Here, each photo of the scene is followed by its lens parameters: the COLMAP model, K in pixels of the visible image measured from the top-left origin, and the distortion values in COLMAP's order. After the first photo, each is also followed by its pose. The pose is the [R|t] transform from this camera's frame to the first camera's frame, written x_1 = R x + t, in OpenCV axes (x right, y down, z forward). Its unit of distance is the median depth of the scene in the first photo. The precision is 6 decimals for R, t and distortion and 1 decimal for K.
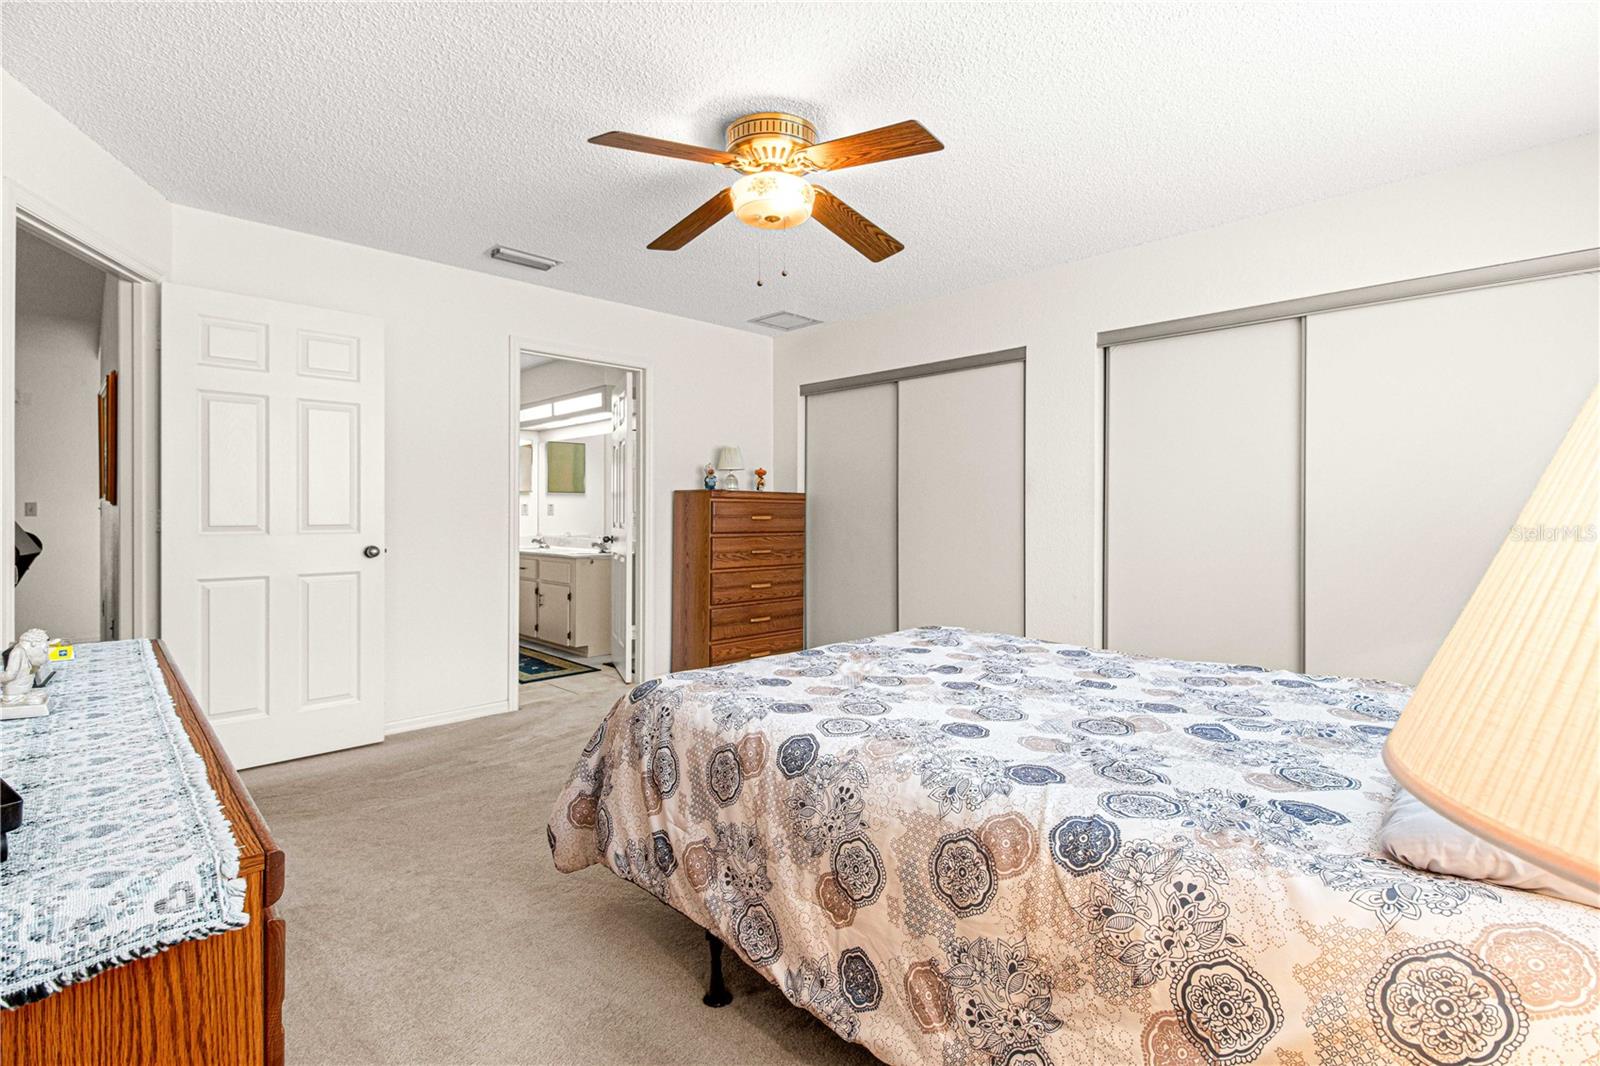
lens RADIAL K [[747.3, 0, 796.1], [0, 747.3, 526.2], [0, 0, 1]] dist [-0.010905, 0.000093]
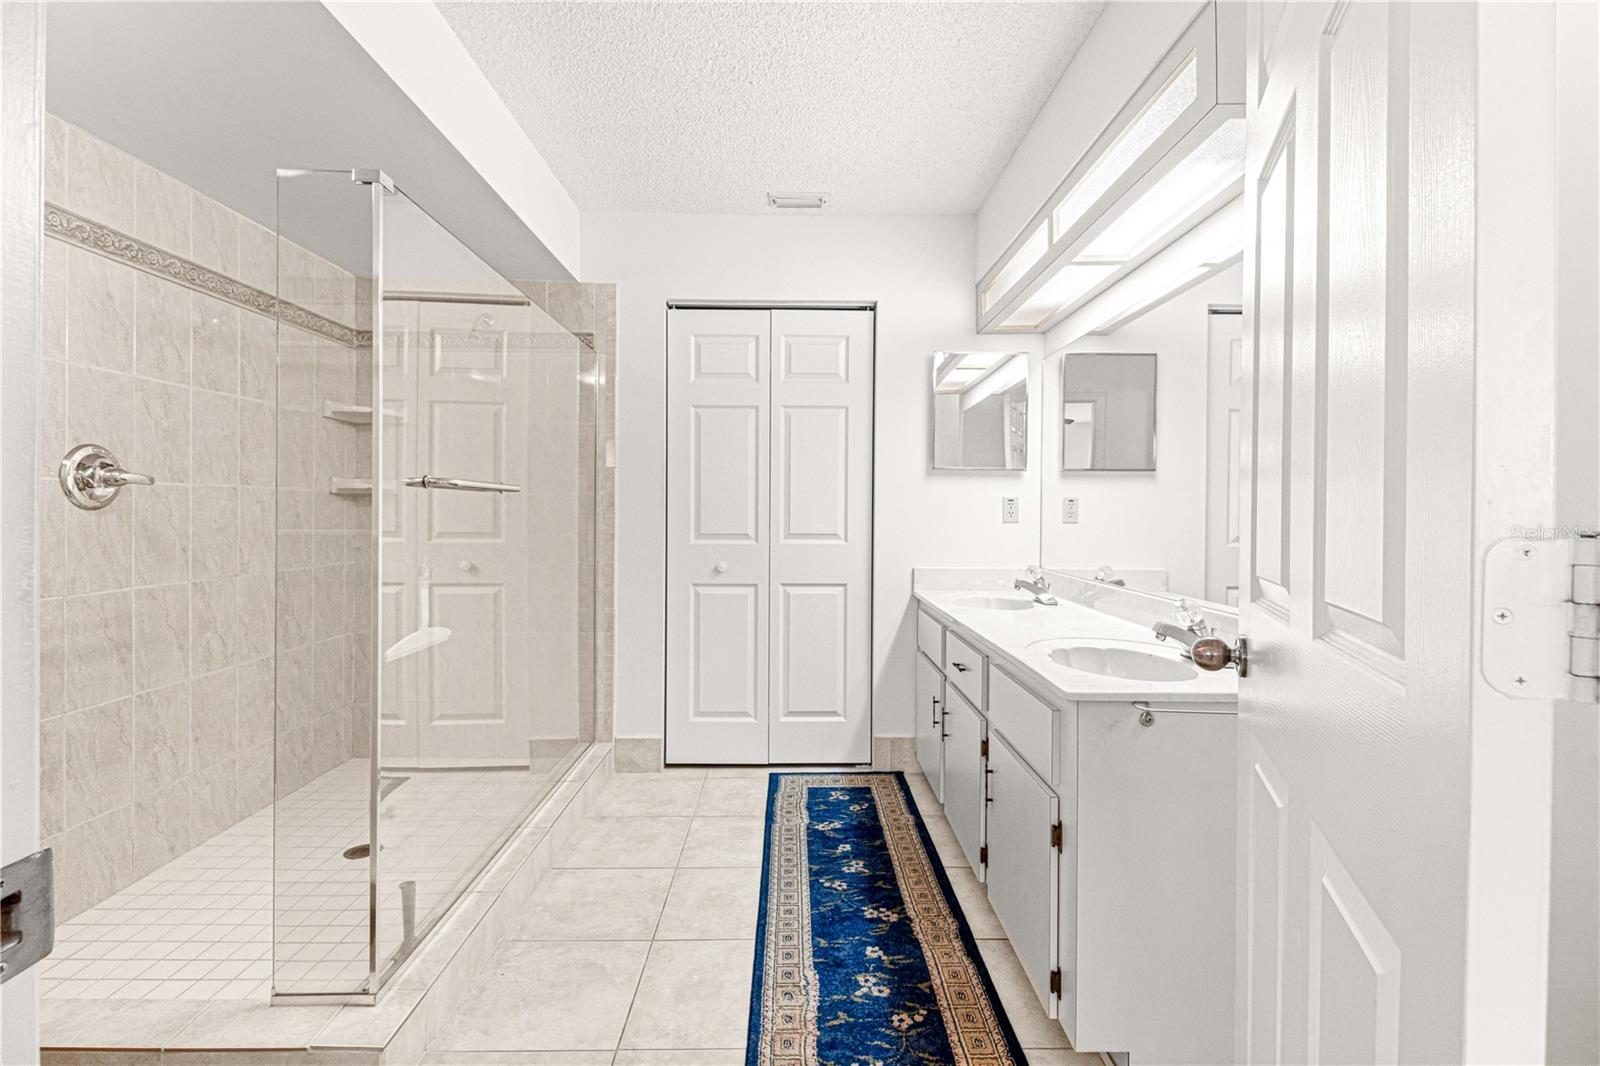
lens RADIAL K [[747.3, 0, 795.9], [0, 747.3, 528.9], [0, 0, 1]] dist [-0.010905, 0.000093]
pose [[0.724042, -0.001015, -0.689755, -0.150514], [-0.000402, 0.999998, -0.001894, -0.010672], [0.689756, 0.001648, 0.724040, 0.596267]]
